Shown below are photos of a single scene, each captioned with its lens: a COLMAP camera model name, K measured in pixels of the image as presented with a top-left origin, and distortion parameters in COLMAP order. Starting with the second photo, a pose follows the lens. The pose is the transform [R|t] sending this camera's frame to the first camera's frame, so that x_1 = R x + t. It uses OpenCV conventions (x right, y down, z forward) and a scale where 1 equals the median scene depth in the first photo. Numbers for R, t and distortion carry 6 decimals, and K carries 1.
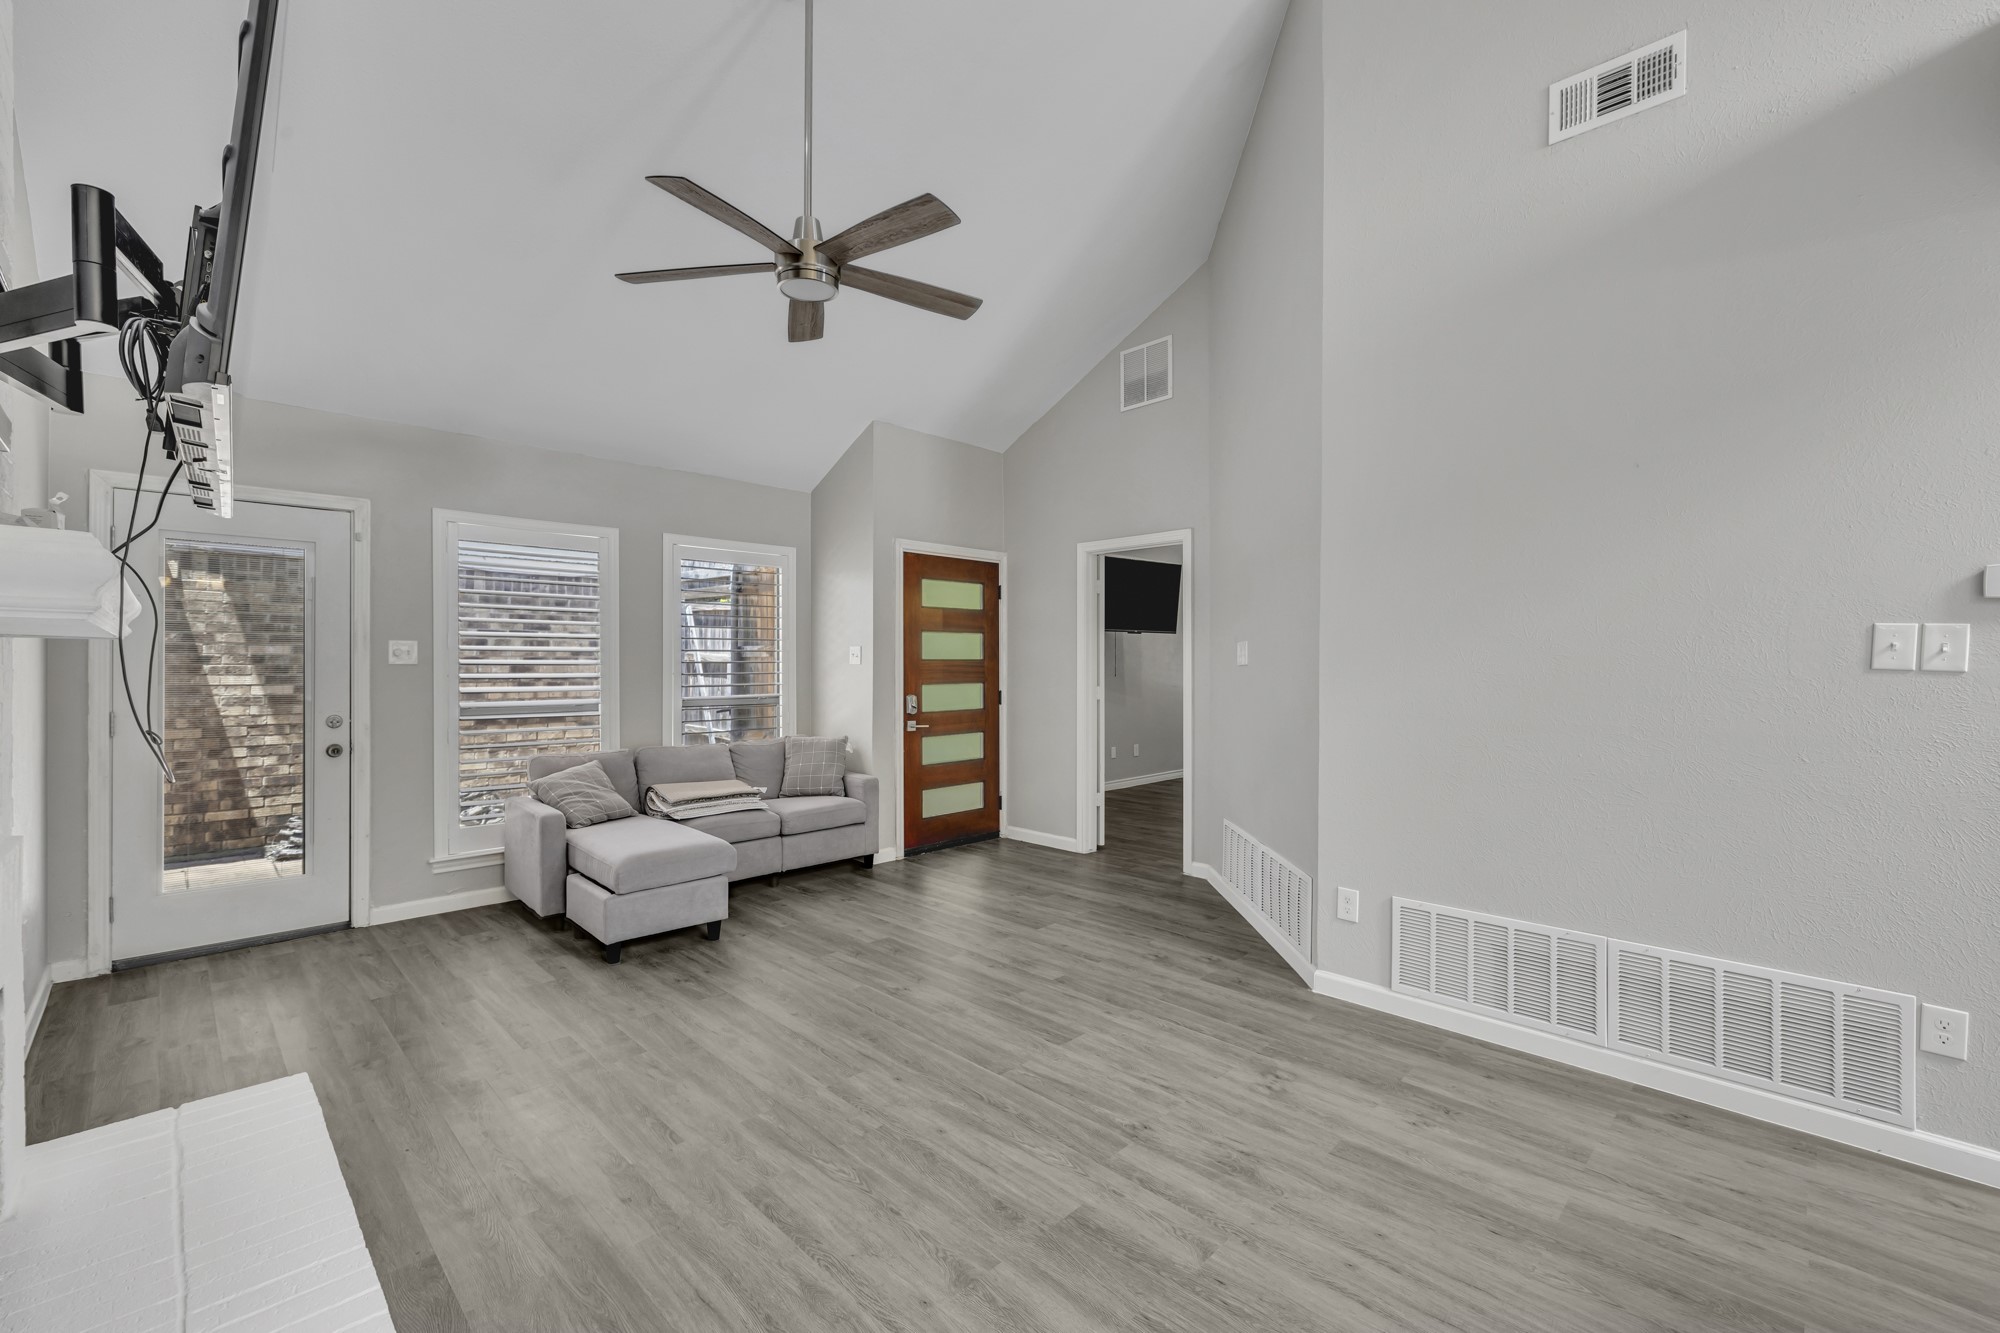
lens RADIAL K [[839.8, 0, 987.3], [0, 839.8, 665.4], [0, 0, 1]] dist [0.000990, -0.000125]
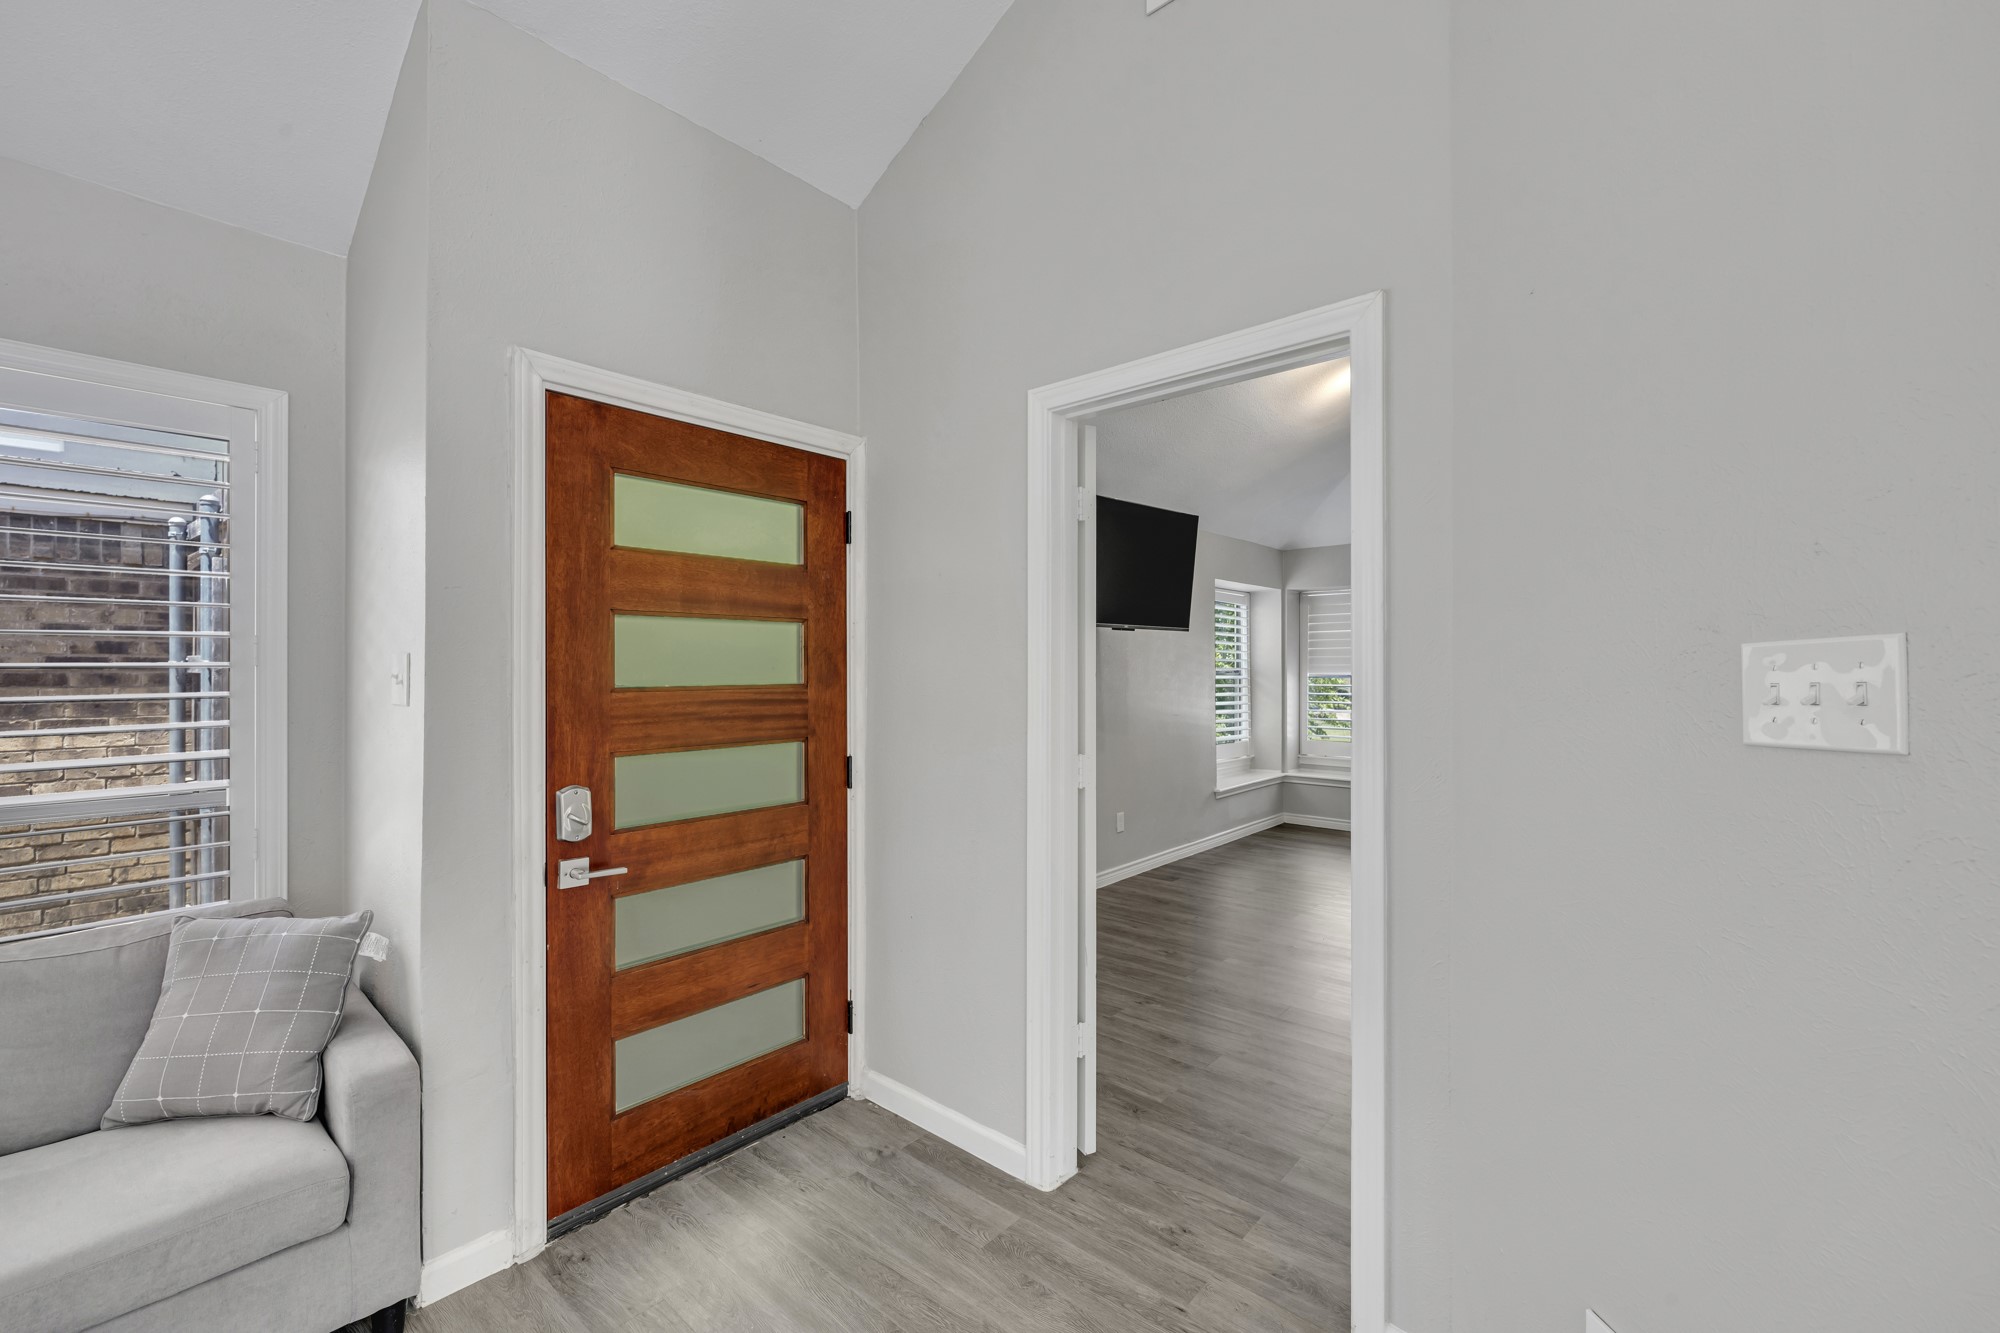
lens RADIAL K [[839.8, 0, 987.3], [0, 839.8, 665.4], [0, 0, 1]] dist [0.000990, -0.000125]
pose [[0.997906, -0.000065, 0.064682, 0.087092], [0.000365, 0.999989, -0.004614, -0.021627], [-0.064681, 0.004627, 0.997895, 0.845549]]
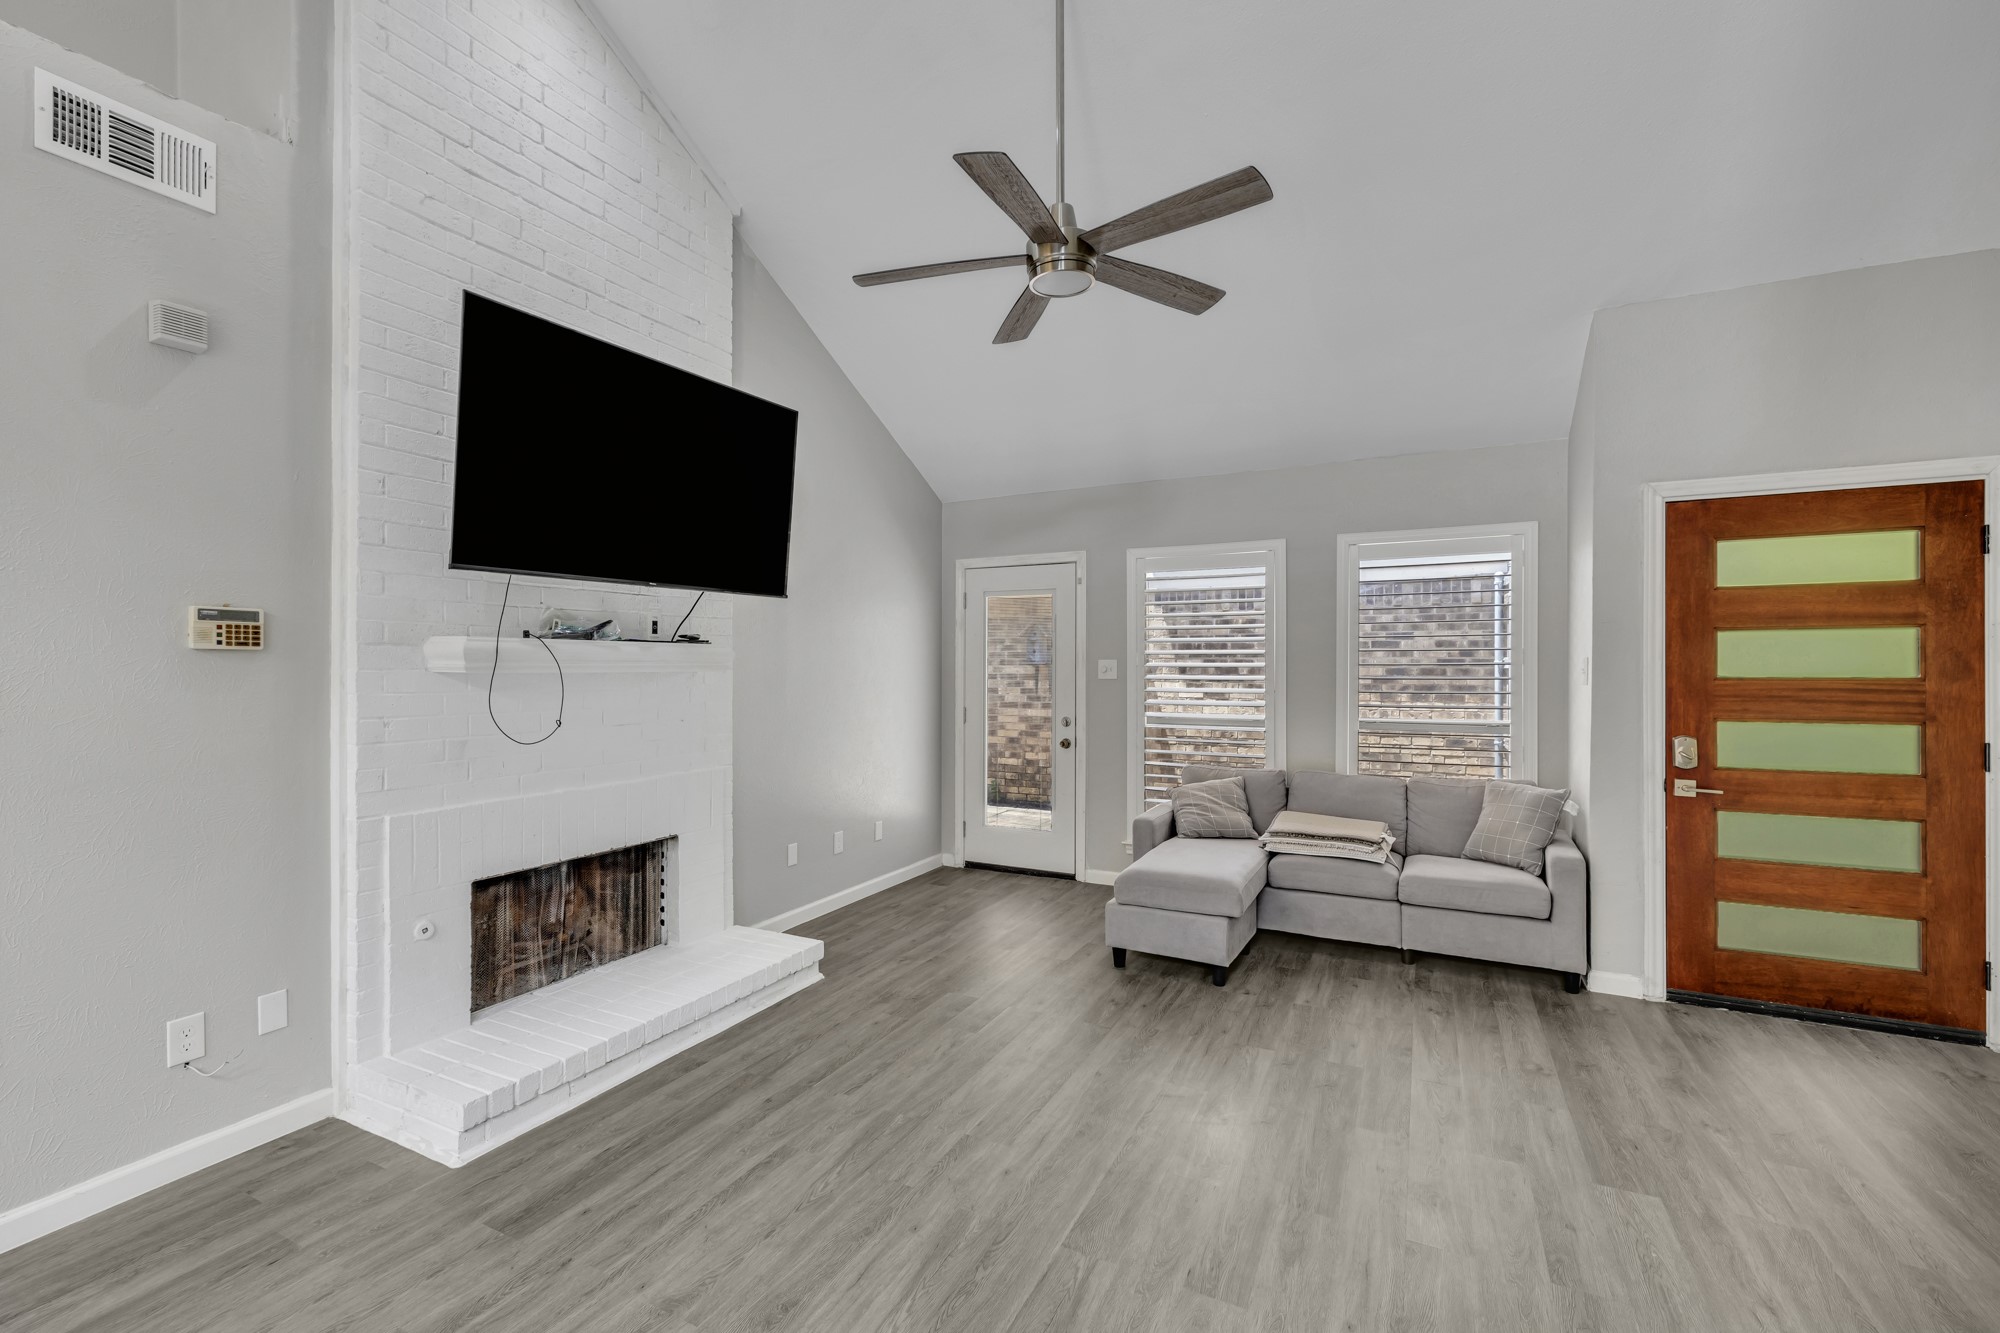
lens RADIAL K [[854.5, 0, 978.5], [0, 854.5, 669.6], [0, 0, 1]] dist [0.000195, -0.000074]
pose [[0.303706, 0.003397, -0.952760, 0.459624], [-0.001388, 0.999994, 0.003123, -0.019469], [0.952765, 0.000373, 0.303709, 0.445571]]
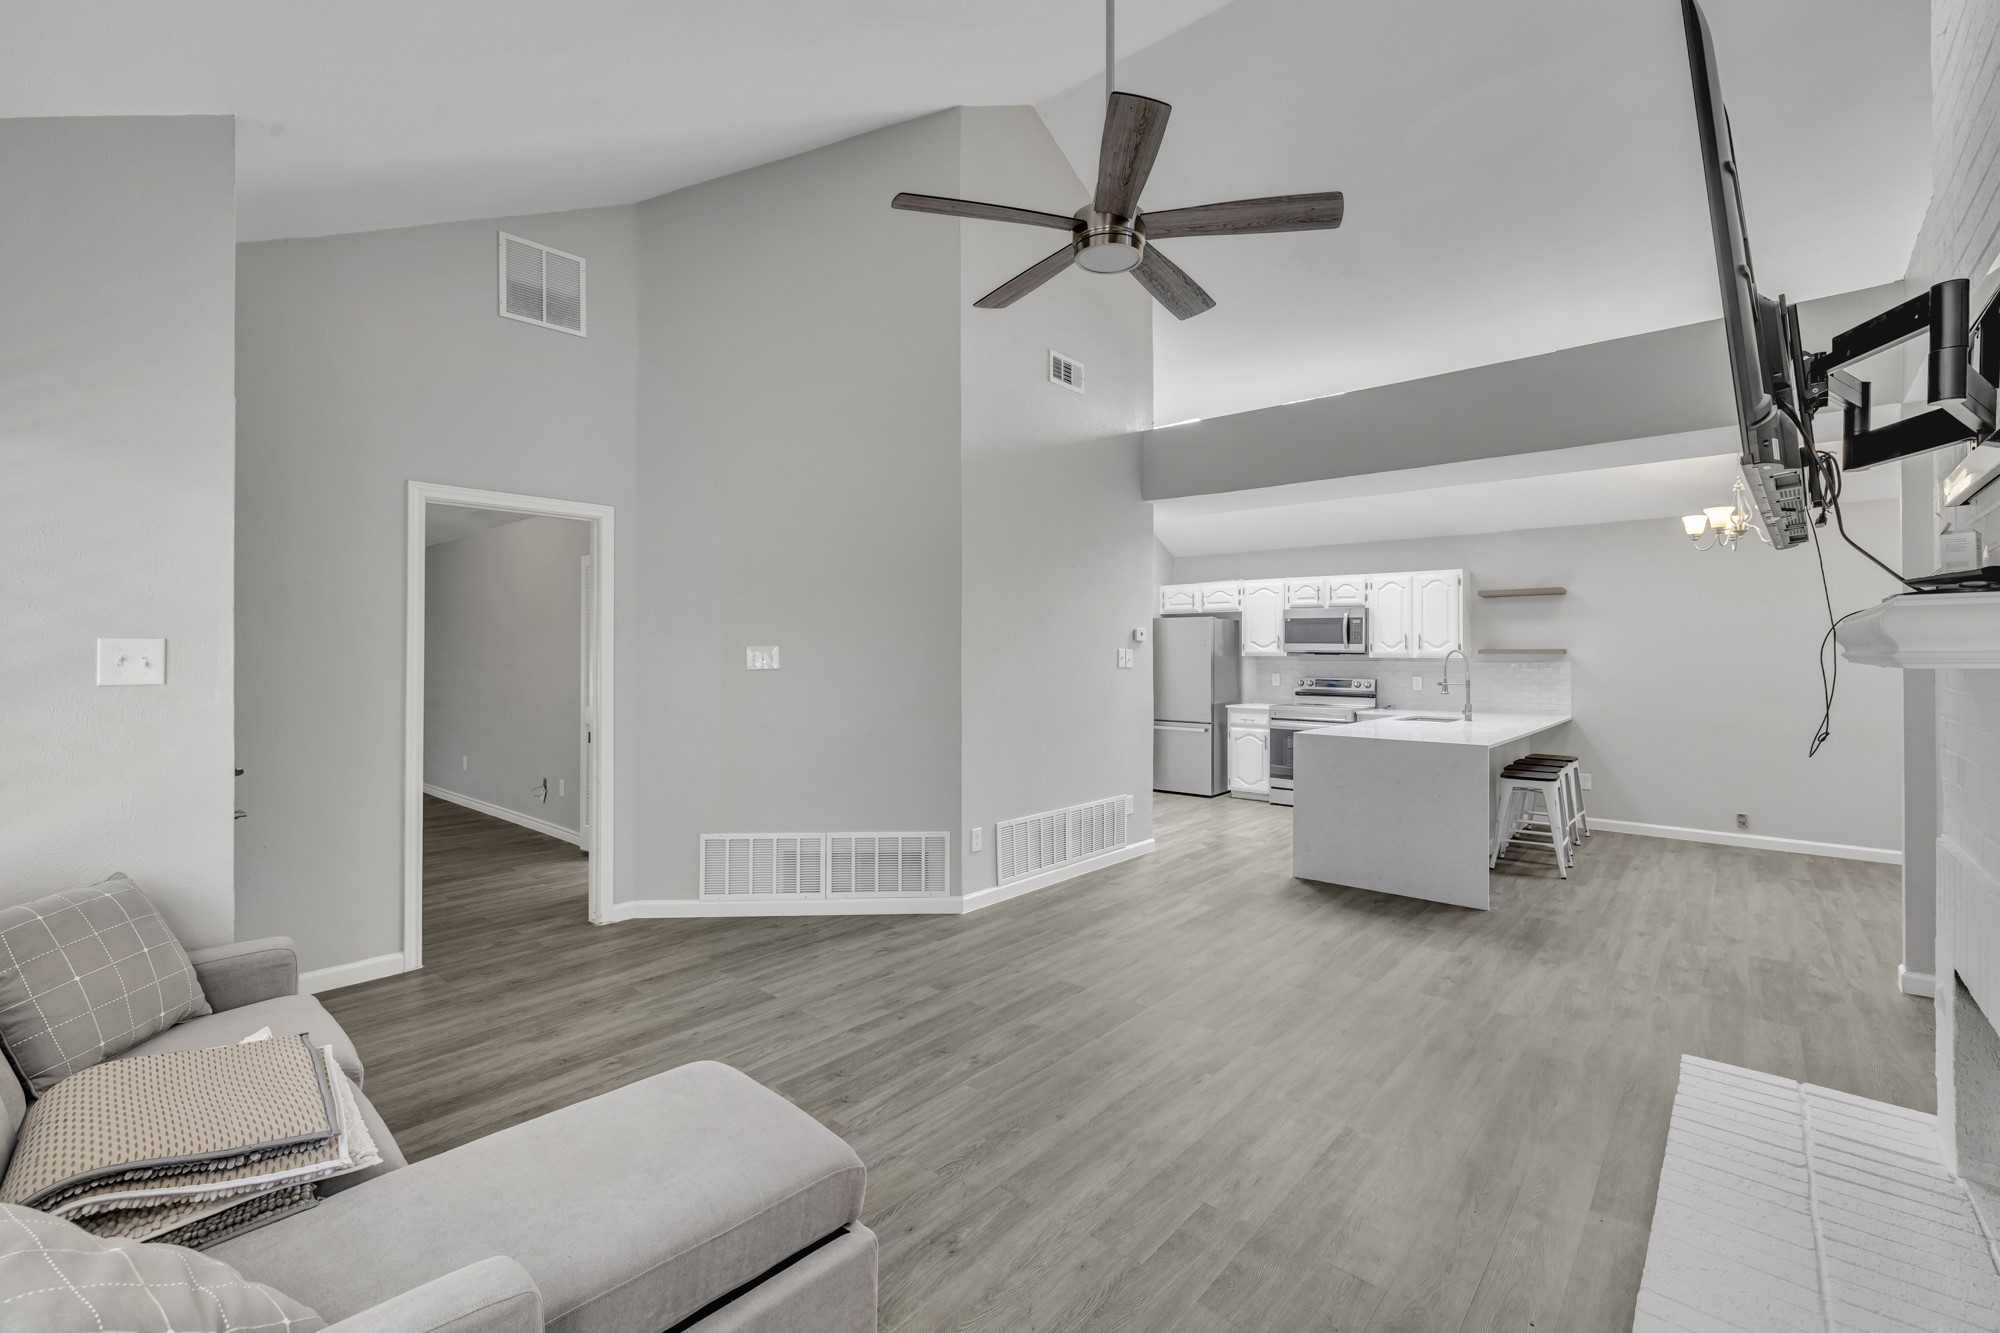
lens RADIAL K [[857.4, 0, 997.2], [0, 857.4, 645.2], [0, 0, 1]] dist [0.000255, 0.000227]
pose [[-0.074770, 0.009900, 0.997152, -0.782607], [0.001686, 0.999951, -0.009802, -0.019771], [-0.997199, 0.000948, -0.074783, 0.839279]]
